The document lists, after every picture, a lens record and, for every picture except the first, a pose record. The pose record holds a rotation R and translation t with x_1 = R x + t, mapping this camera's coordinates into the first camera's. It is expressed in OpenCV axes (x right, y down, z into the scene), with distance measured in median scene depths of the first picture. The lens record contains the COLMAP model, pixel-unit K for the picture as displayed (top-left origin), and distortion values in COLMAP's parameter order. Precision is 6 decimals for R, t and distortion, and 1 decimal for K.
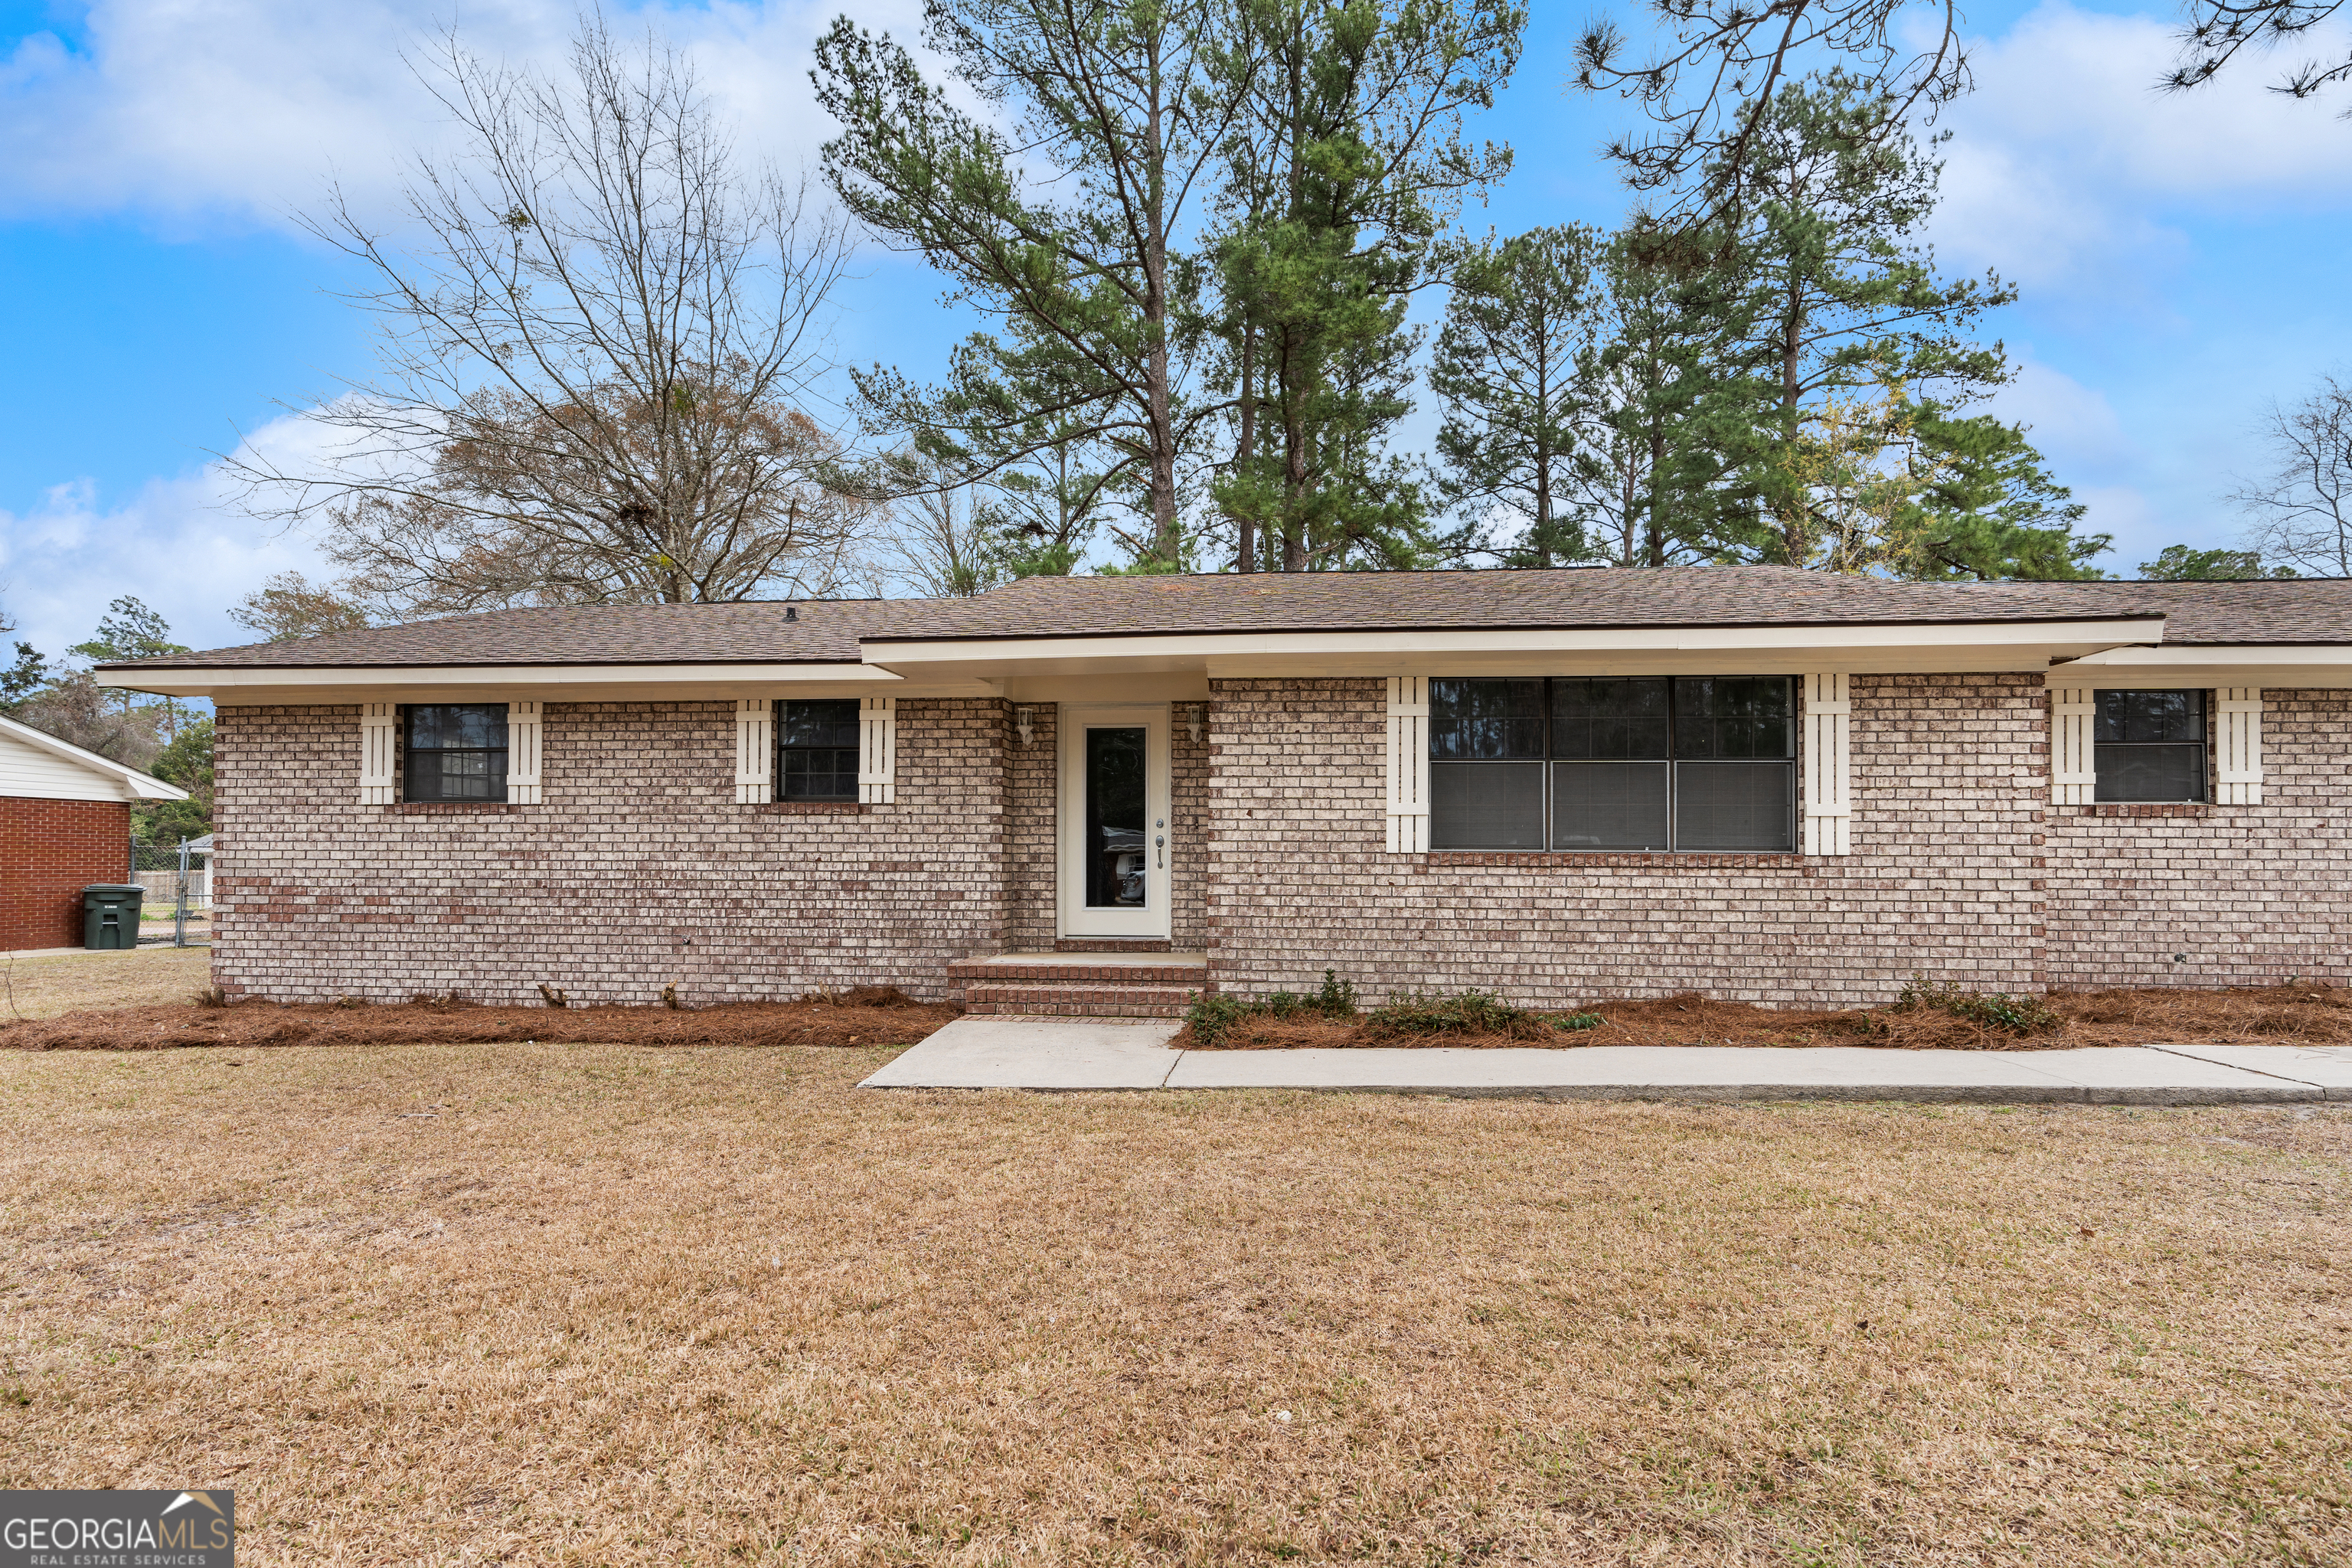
lens RADIAL K [[1062.5, 0, 1151.5], [0, 1062.5, 843.6], [0, 0, 1]] dist [-0.004264, 0.001810]
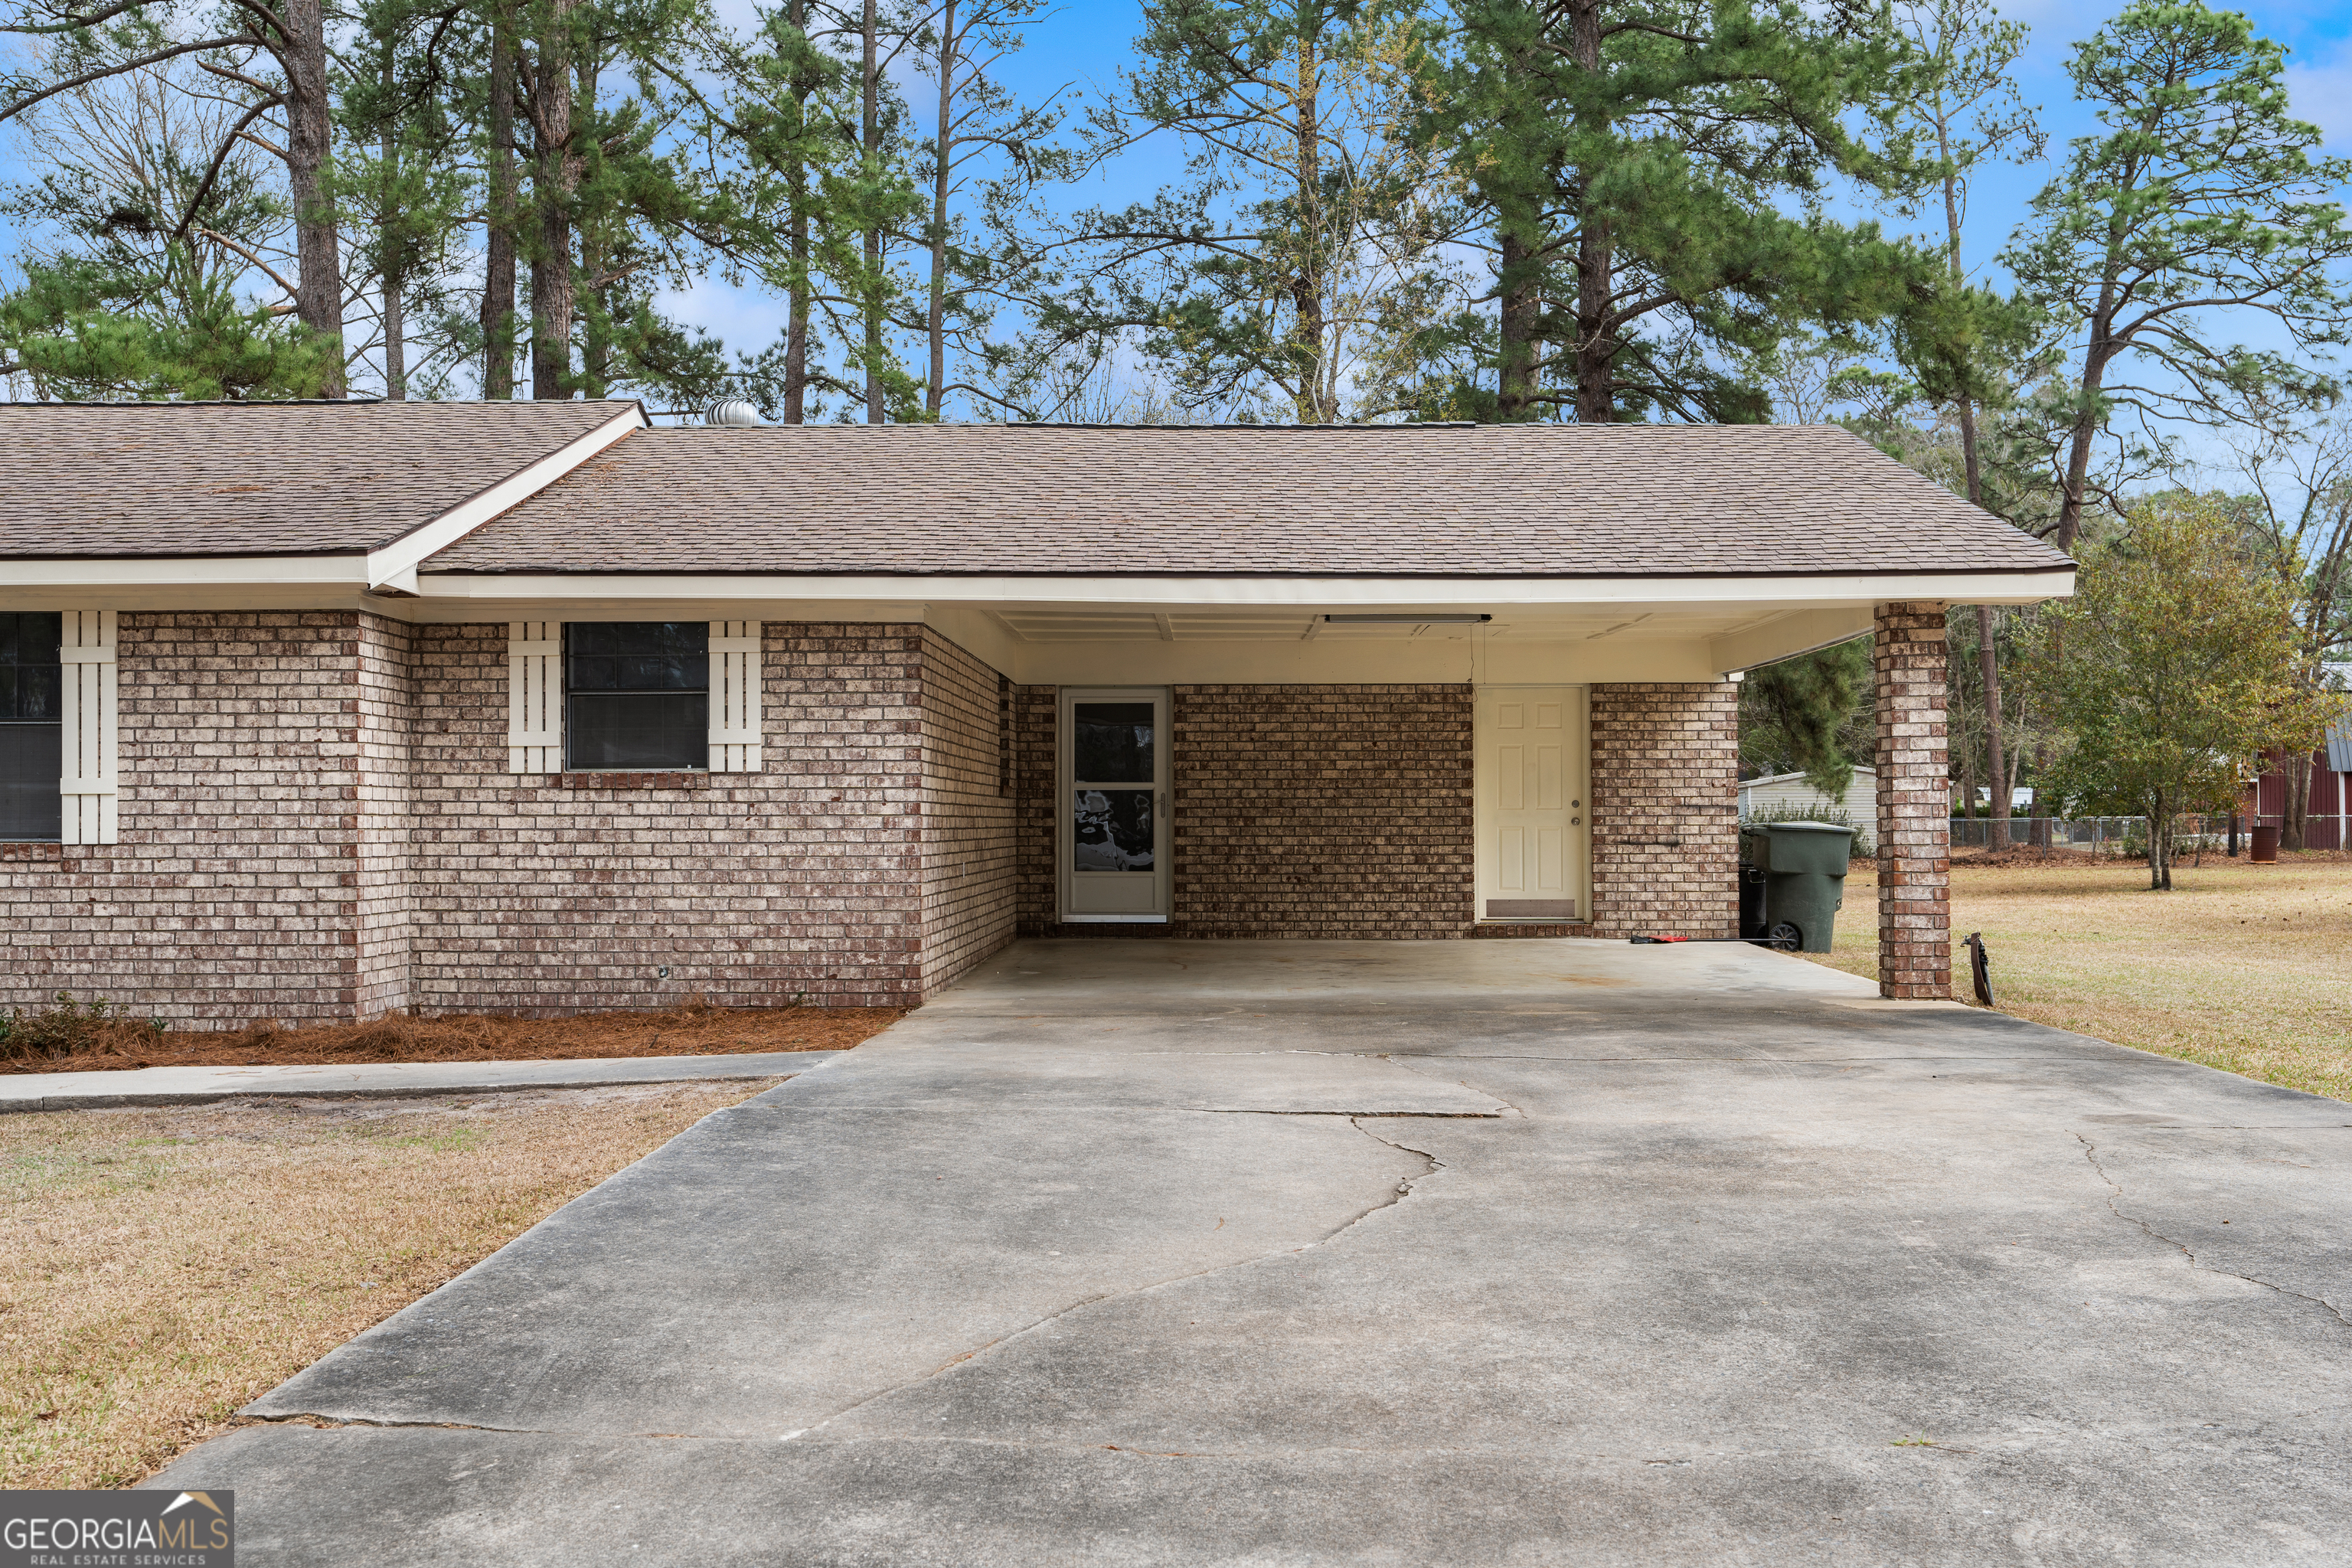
lens RADIAL K [[2275.4, 0, 1175.5], [0, 2275.4, 786.4], [0, 0, 1]] dist [0.005575, 0.000000]
pose [[0.997668, -0.007036, 0.067892, 1.317452], [0.007188, 0.999972, -0.001991, -0.022298], [-0.067876, 0.002475, 0.997691, -0.721421]]
